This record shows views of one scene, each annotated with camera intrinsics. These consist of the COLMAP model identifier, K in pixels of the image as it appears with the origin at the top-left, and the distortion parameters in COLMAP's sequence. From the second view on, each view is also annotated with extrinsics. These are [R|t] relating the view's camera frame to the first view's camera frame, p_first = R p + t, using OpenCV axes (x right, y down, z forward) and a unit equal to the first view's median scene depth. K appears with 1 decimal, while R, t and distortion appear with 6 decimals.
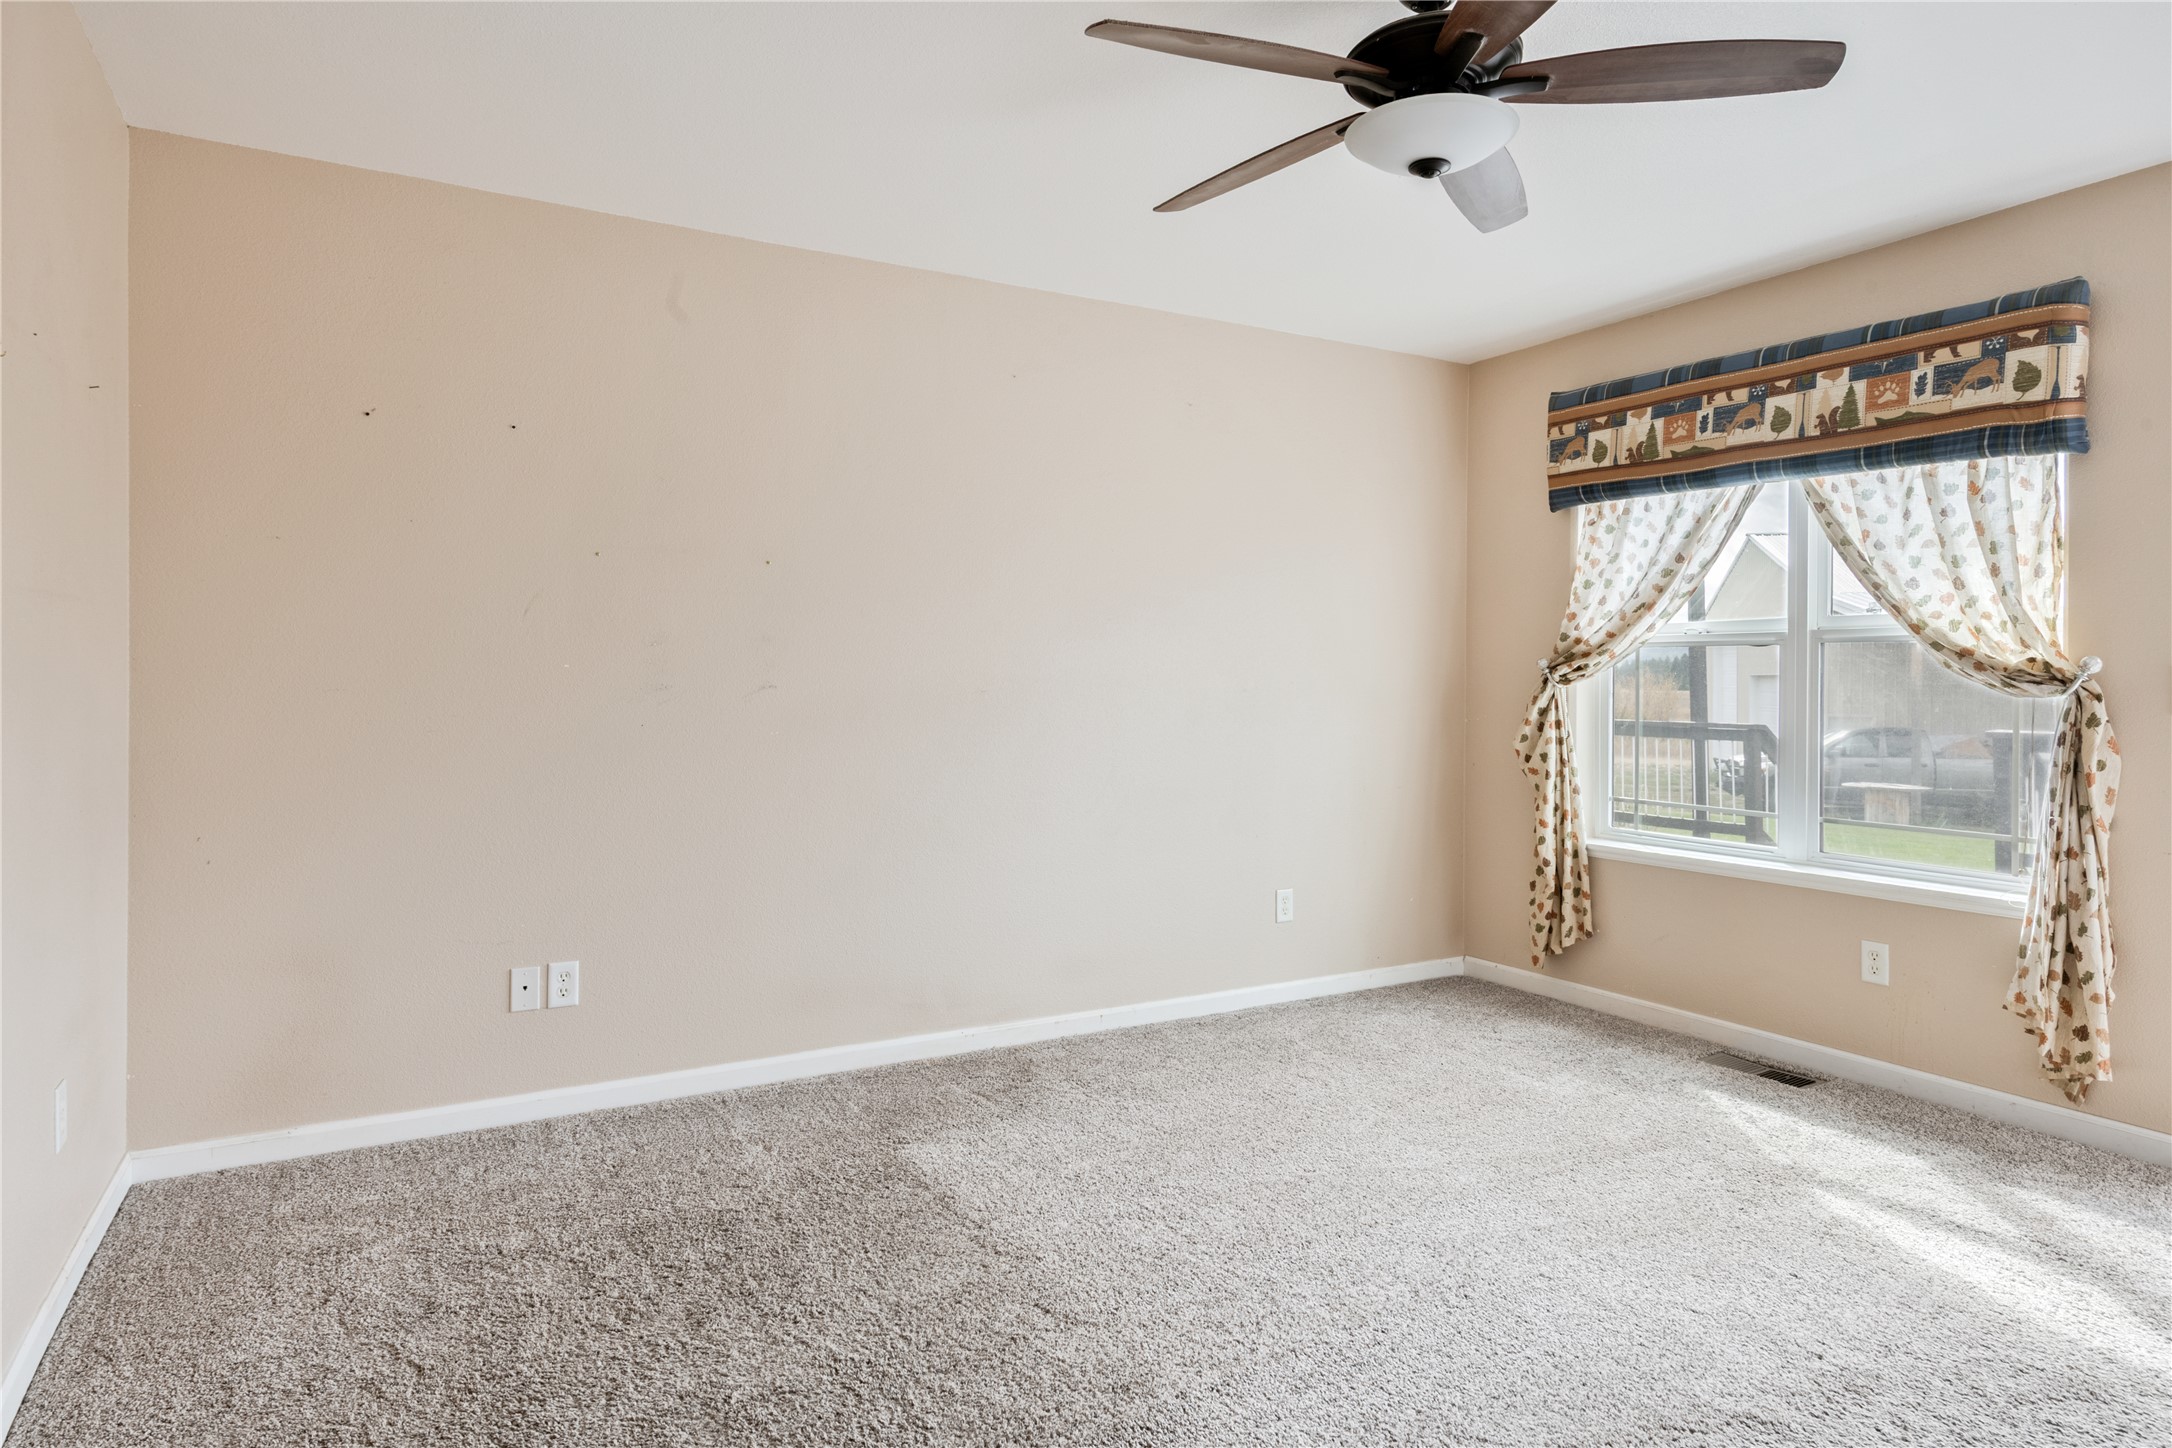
lens RADIAL K [[1136.5, 0, 1088.5], [0, 1136.5, 695.7], [0, 0, 1]] dist [0.001264, -0.001375]
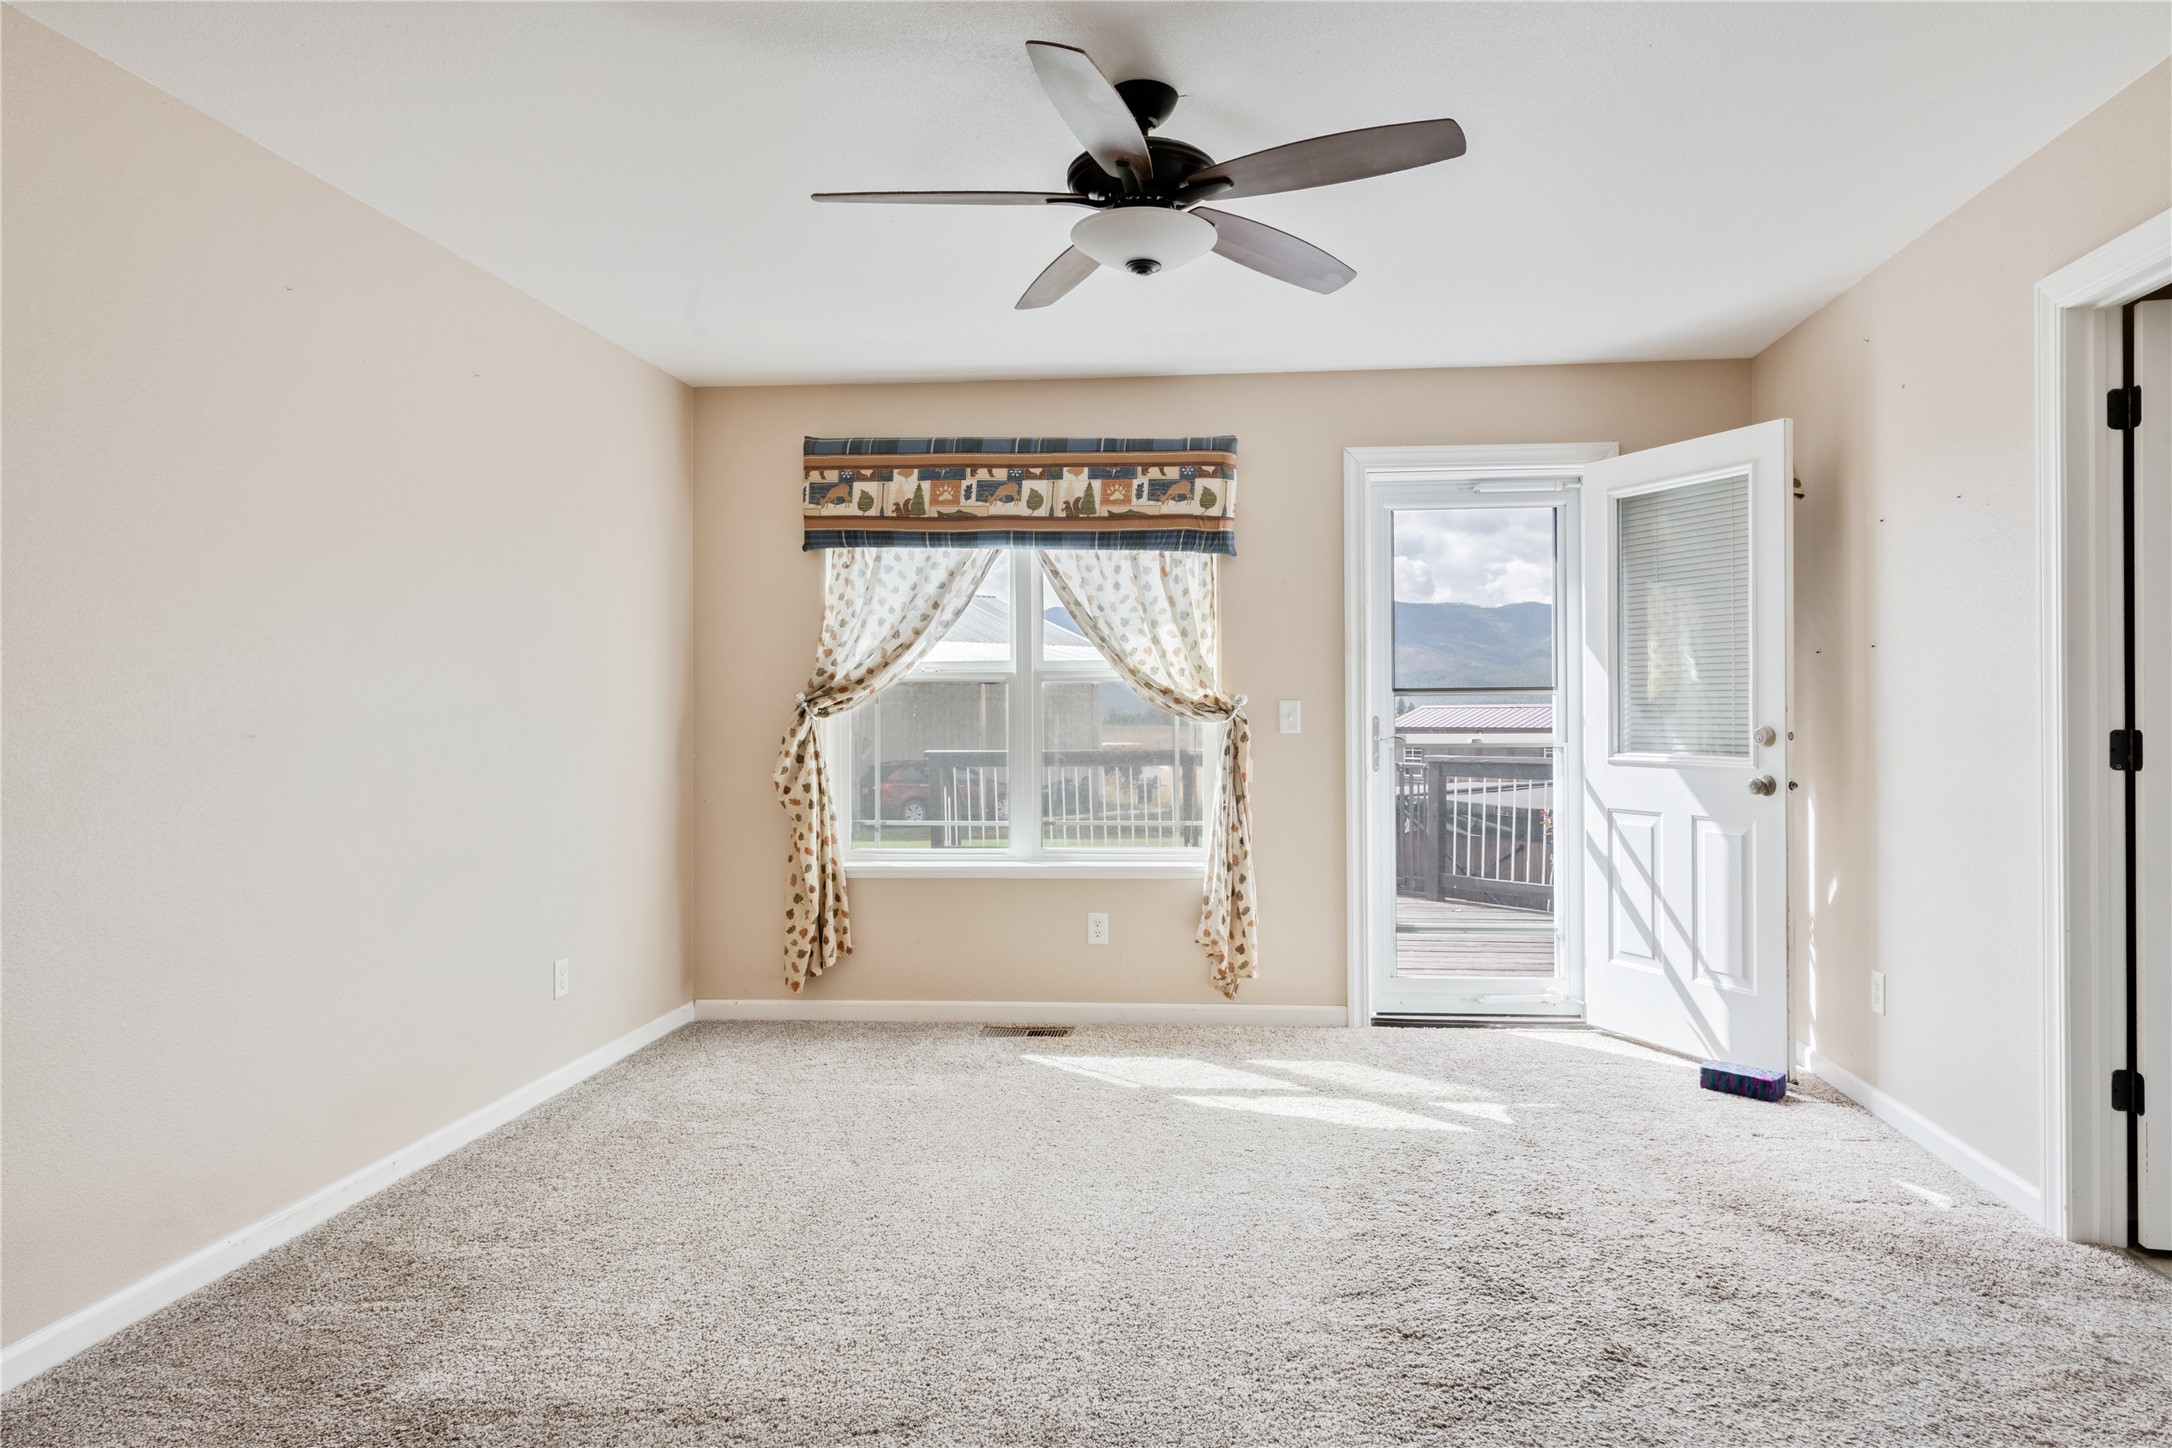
lens RADIAL K [[1187.2, 0, 1086.0], [0, 1187.2, 724.0], [0, 0, 1]] dist [0.001569, -0.001380]
pose [[0.613249, -0.015620, 0.789736, -0.365623], [0.018982, 0.999807, 0.005035, -0.005539], [-0.789662, 0.011903, 0.613427, 0.166712]]
